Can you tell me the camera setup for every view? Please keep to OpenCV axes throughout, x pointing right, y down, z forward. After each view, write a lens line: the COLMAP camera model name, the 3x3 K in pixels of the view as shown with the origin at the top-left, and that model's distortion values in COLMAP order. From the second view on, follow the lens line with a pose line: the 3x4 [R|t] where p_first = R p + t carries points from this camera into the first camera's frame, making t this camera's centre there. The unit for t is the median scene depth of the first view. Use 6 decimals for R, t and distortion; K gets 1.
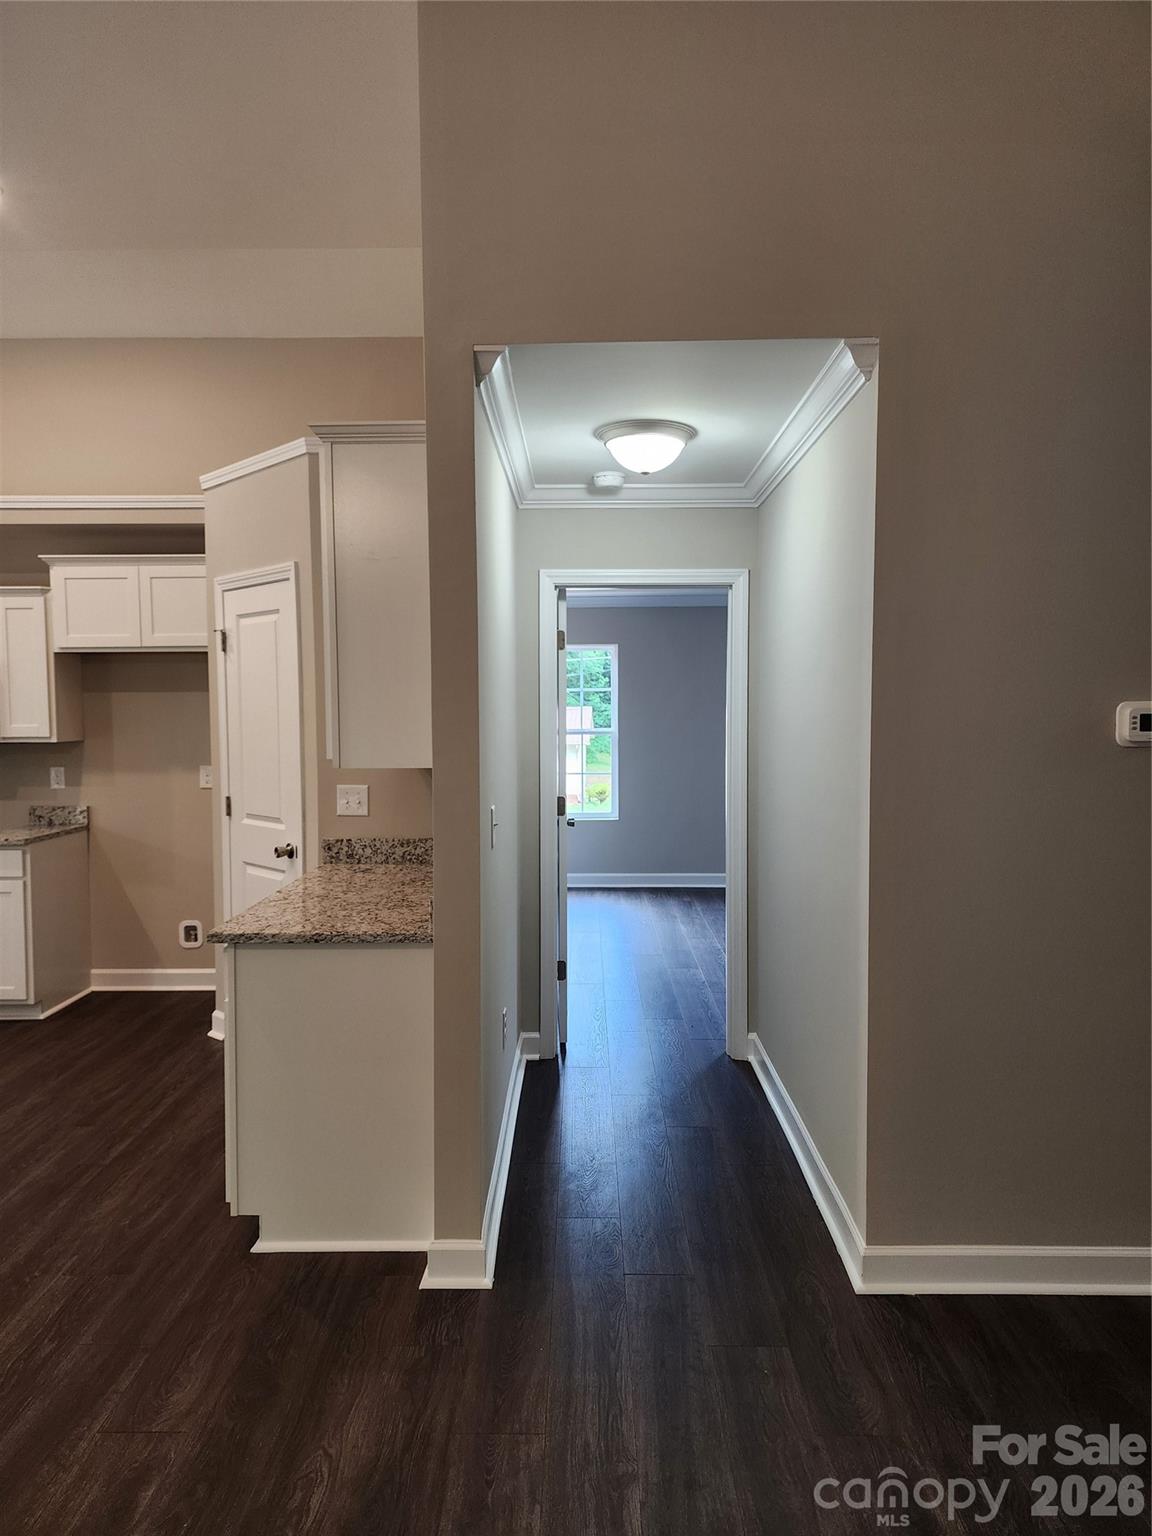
lens RADIAL K [[1056.2, 0, 576.0], [0, 1056.2, 768.0], [0, 0, 1]] dist [-0.006938, -0.000677]
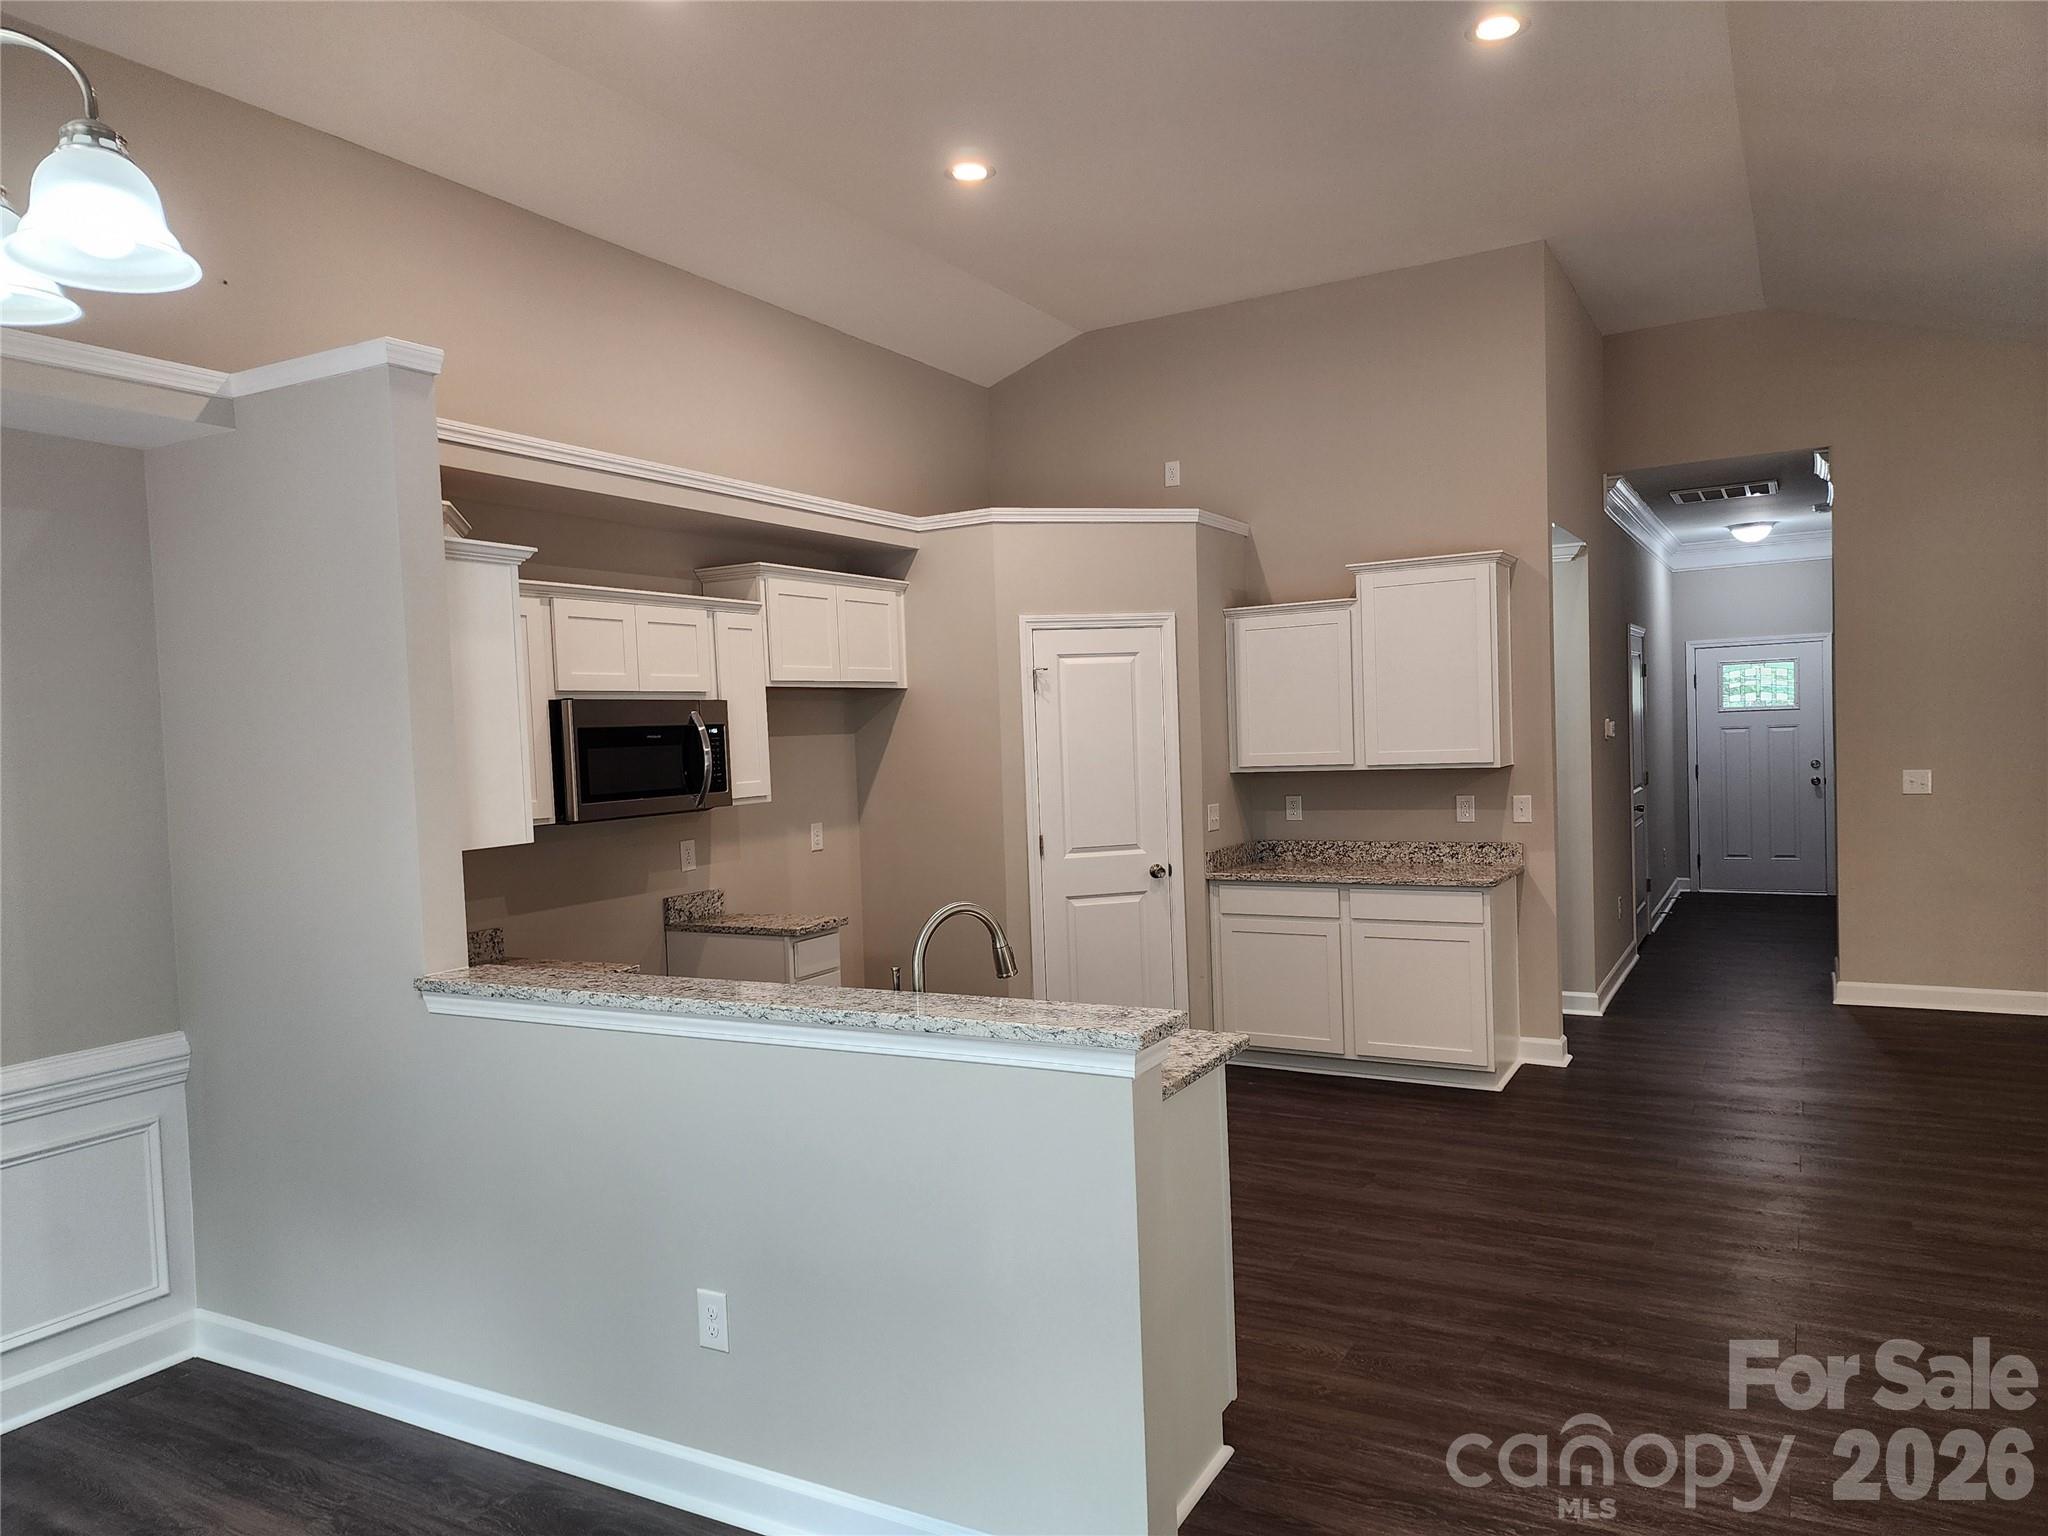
lens RADIAL K [[1408.3, 0, 1024.0], [0, 1408.3, 768.0], [0, 0, 1]] dist [-0.006938, -0.000677]
pose [[0.470413, -0.038825, 0.881592, -1.425811], [0.090931, 0.995846, -0.004664, -0.029862], [-0.877749, 0.082358, 0.471989, 0.366118]]
